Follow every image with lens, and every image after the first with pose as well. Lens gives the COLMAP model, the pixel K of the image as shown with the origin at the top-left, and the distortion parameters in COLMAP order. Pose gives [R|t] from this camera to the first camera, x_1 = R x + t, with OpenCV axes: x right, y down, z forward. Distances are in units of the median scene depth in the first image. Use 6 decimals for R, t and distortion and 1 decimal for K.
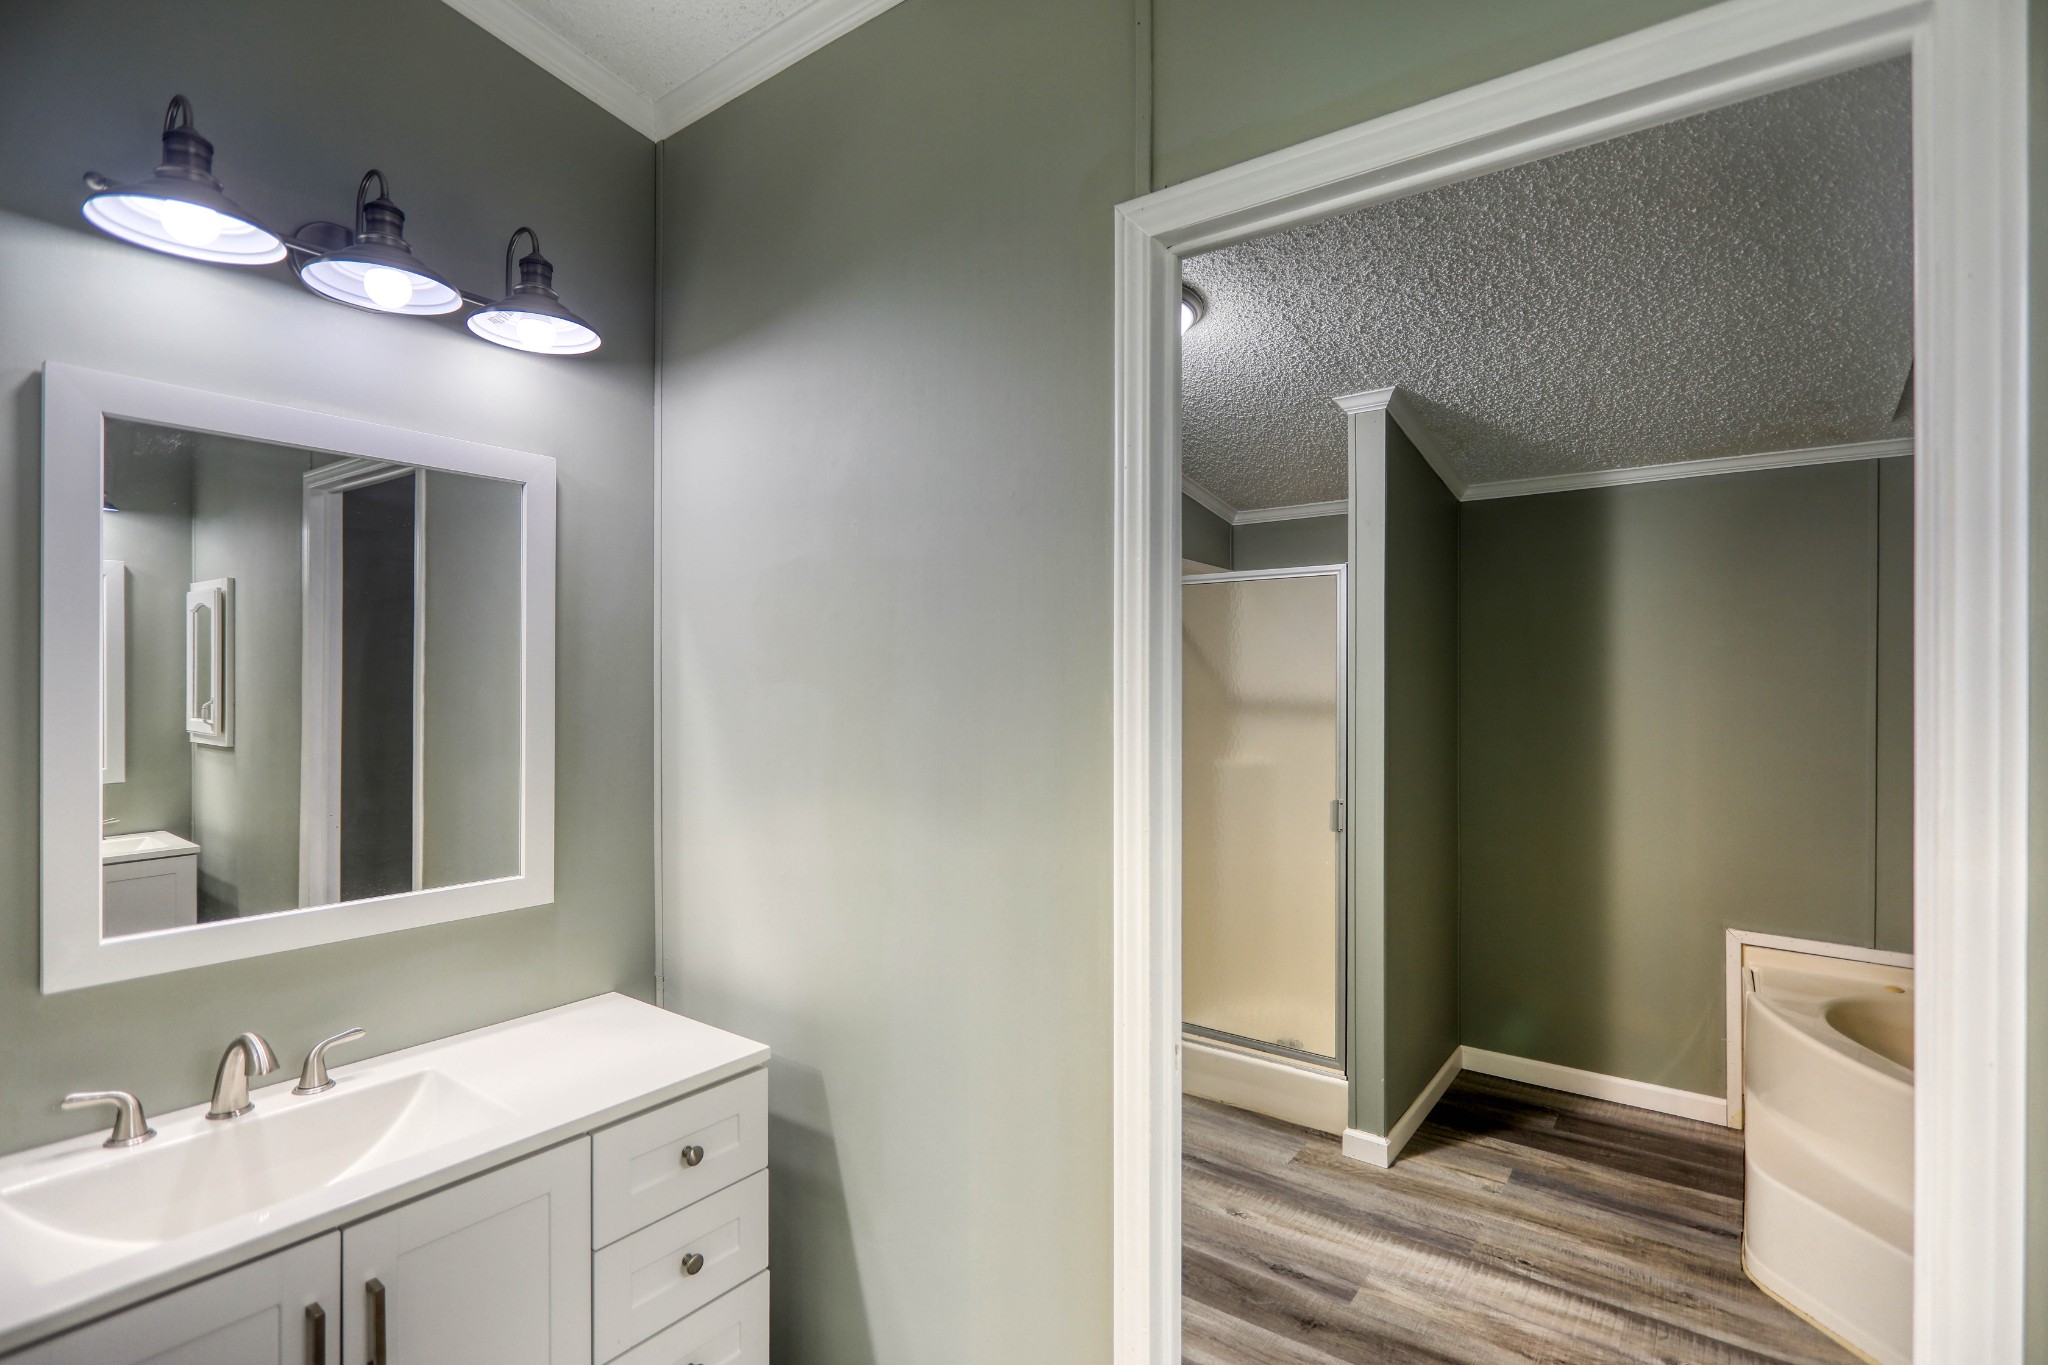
lens RADIAL K [[982.1, 0, 1023.0], [0, 982.1, 694.2], [0, 0, 1]] dist [0.002049, 0.001377]
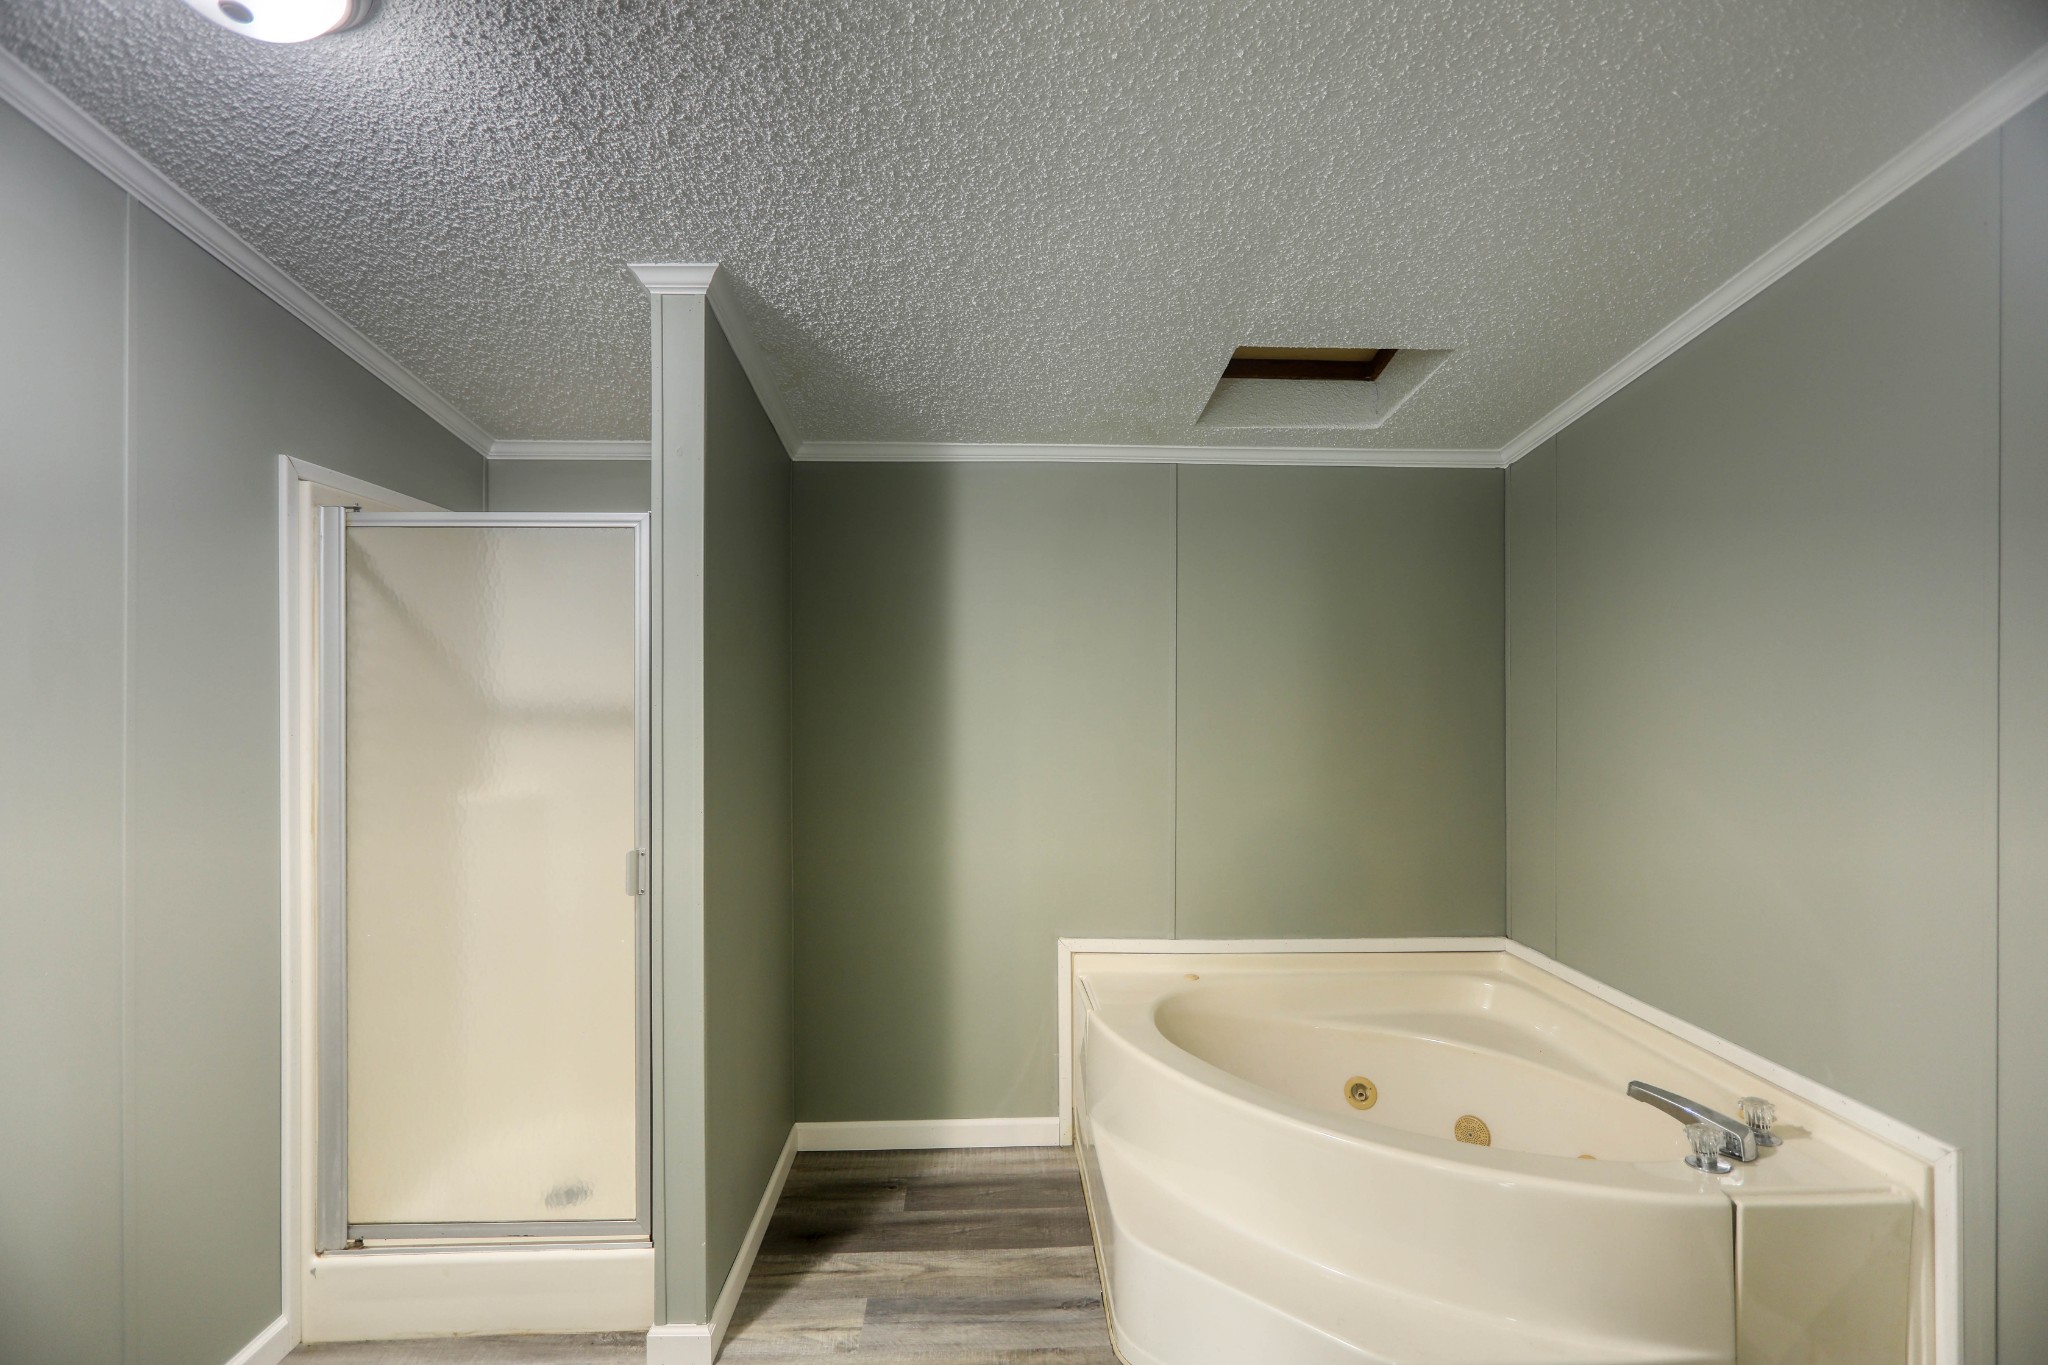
lens RADIAL K [[942.6, 0, 1031.6], [0, 942.6, 676.6], [0, 0, 1]] dist [-0.004453, -0.000308]
pose [[0.767381, 0.002631, 0.641186, 0.112784], [0.008269, 0.999868, -0.014000, -0.003480], [-0.641138, 0.016046, 0.767258, 0.324984]]
